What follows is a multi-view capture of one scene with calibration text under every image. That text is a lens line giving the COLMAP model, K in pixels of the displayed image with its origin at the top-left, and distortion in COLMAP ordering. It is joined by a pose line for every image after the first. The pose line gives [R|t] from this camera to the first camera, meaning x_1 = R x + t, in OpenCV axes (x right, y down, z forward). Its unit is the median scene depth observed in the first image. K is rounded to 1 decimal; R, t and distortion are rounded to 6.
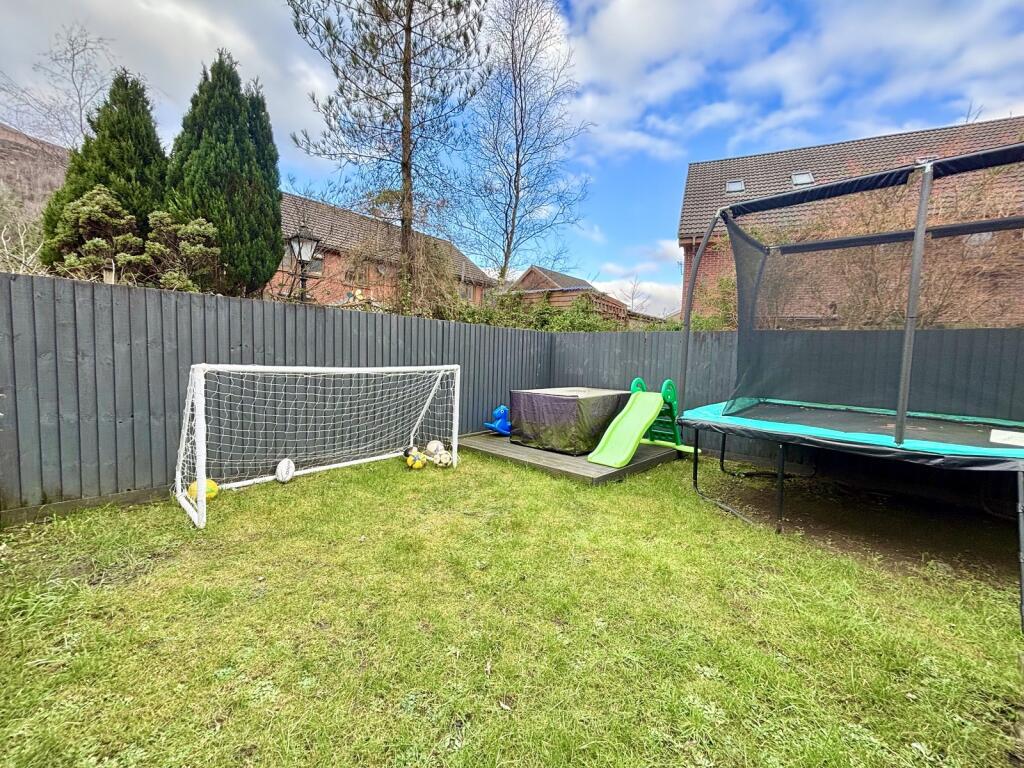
lens RADIAL K [[413.2, 0, 513.4], [0, 413.2, 381.3], [0, 0, 1]] dist [0.007003, 0.000329]
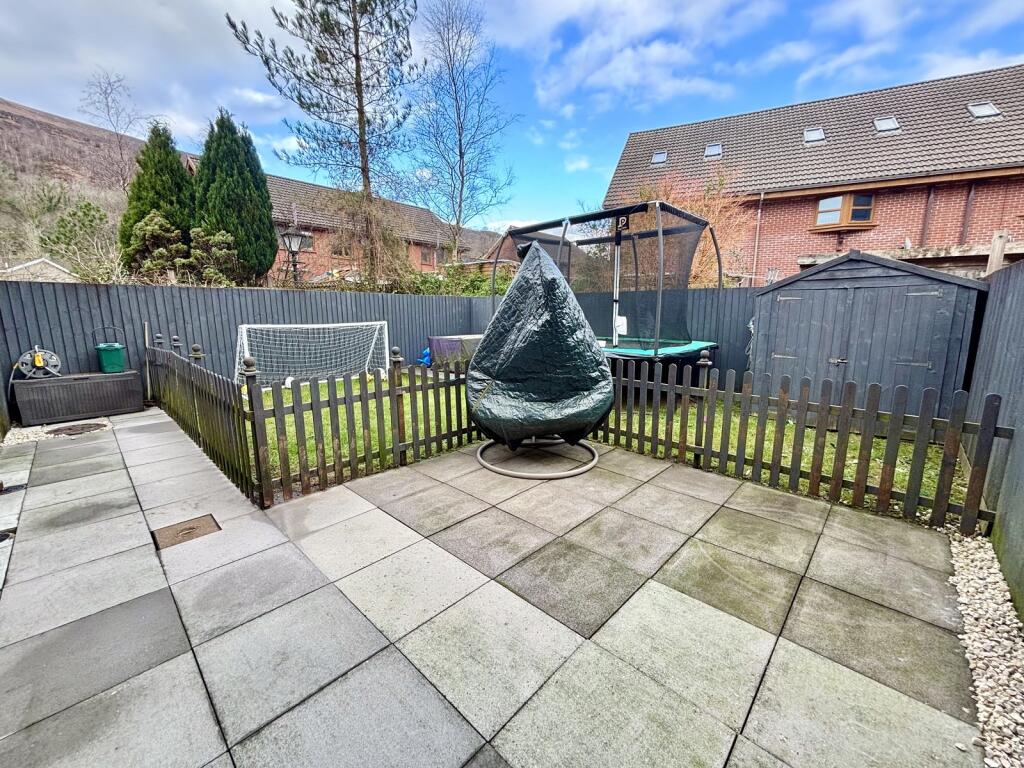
lens RADIAL K [[413.2, 0, 513.3], [0, 413.2, 387.0], [0, 0, 1]] dist [0.007003, 0.000329]
pose [[0.999146, -0.033944, -0.023551, 0.322507], [0.036437, 0.992692, 0.115043, 0.039622], [0.019473, -0.115803, 0.993081, -0.544625]]
